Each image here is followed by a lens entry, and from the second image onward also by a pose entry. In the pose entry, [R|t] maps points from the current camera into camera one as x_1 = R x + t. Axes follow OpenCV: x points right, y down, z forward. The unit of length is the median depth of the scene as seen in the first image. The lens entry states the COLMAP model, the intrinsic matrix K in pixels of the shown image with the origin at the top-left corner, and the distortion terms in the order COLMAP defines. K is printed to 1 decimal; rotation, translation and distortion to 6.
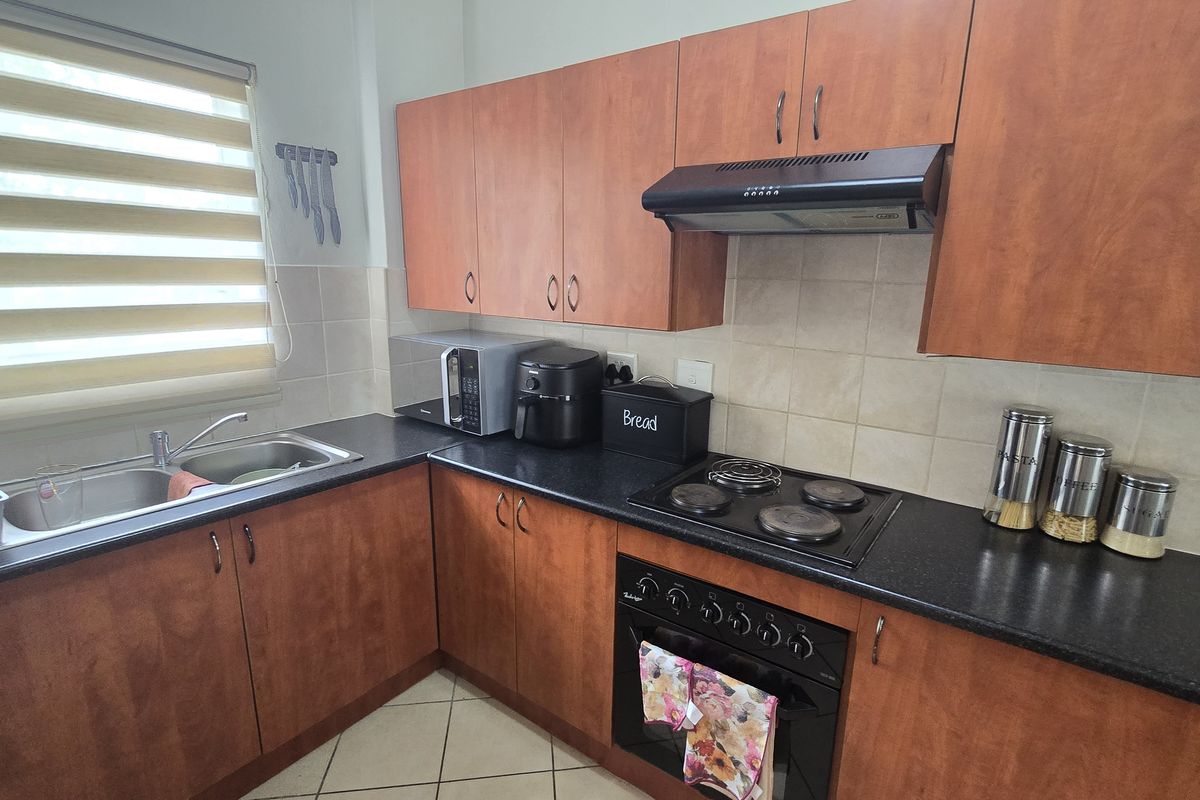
lens RADIAL K [[597.1, 0, 615.7], [0, 597.1, 415.6], [0, 0, 1]] dist [0.001222, -0.000228]
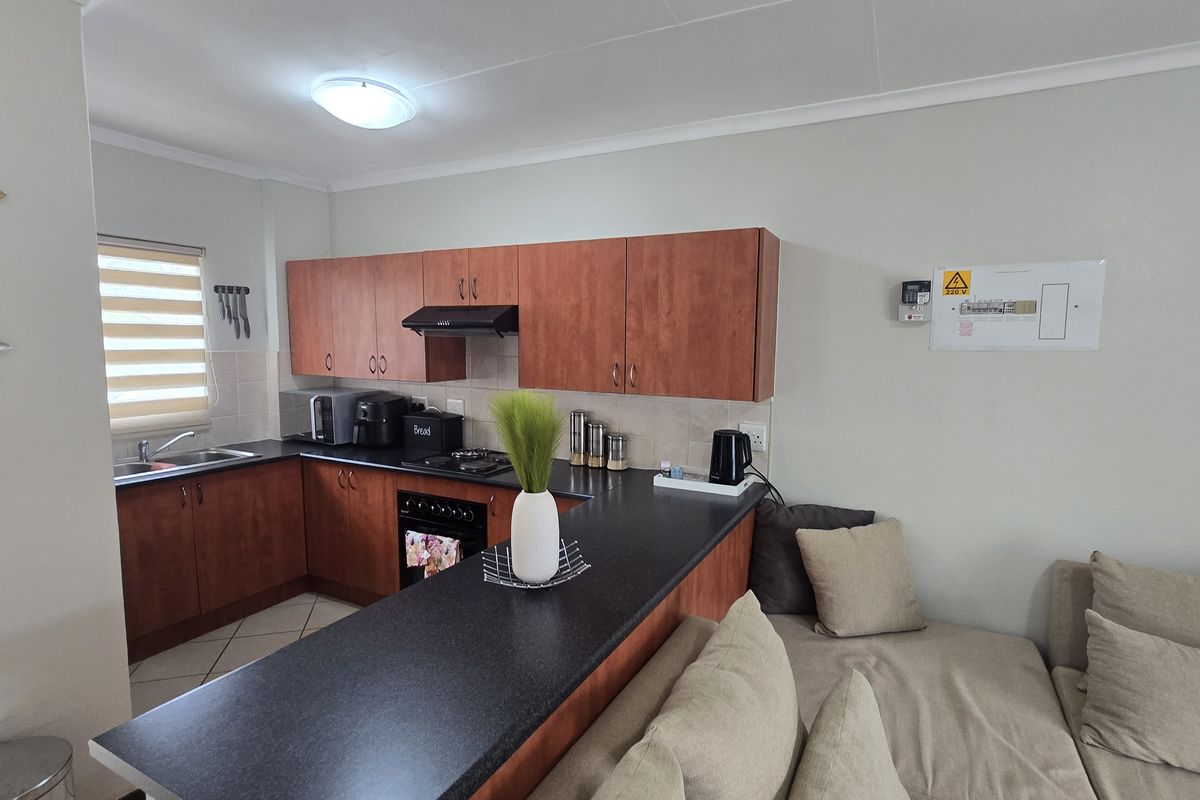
lens RADIAL K [[585.8, 0, 613.1], [0, 585.8, 404.4], [0, 0, 1]] dist [-0.000112, -0.001153]
pose [[0.987782, -0.028234, 0.153262, 0.369993], [0.046911, 0.991707, -0.119650, 0.183193], [-0.148613, 0.125378, 0.980915, -0.944477]]
